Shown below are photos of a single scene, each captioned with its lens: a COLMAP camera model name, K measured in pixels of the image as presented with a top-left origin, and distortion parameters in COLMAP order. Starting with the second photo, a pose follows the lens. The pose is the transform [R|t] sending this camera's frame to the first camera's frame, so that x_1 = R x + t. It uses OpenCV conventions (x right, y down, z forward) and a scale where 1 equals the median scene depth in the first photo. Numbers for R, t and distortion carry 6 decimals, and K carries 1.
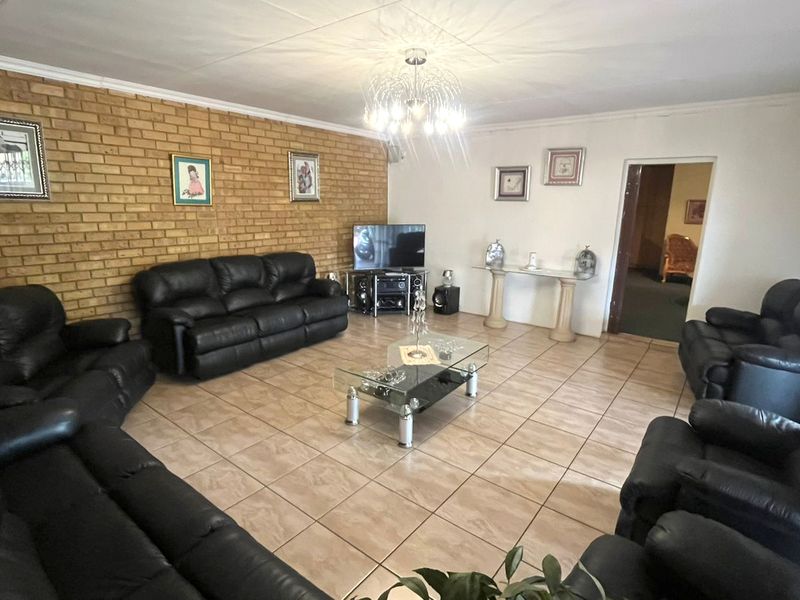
lens RADIAL K [[432.3, 0, 397.4], [0, 432.3, 299.6], [0, 0, 1]] dist [0.002331, -0.000972]
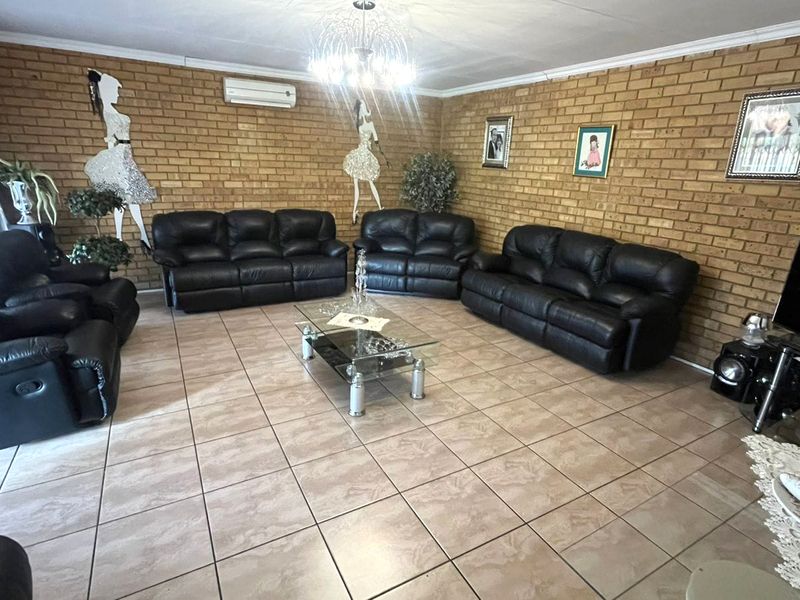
lens RADIAL K [[432.3, 0, 397.4], [0, 432.3, 299.6], [0, 0, 1]] dist [0.002331, -0.000972]
pose [[-0.383734, 0.252139, -0.888354, 0.670865], [-0.249427, 0.897945, 0.362604, -0.225223], [0.889120, 0.360723, -0.281682, 1.037198]]
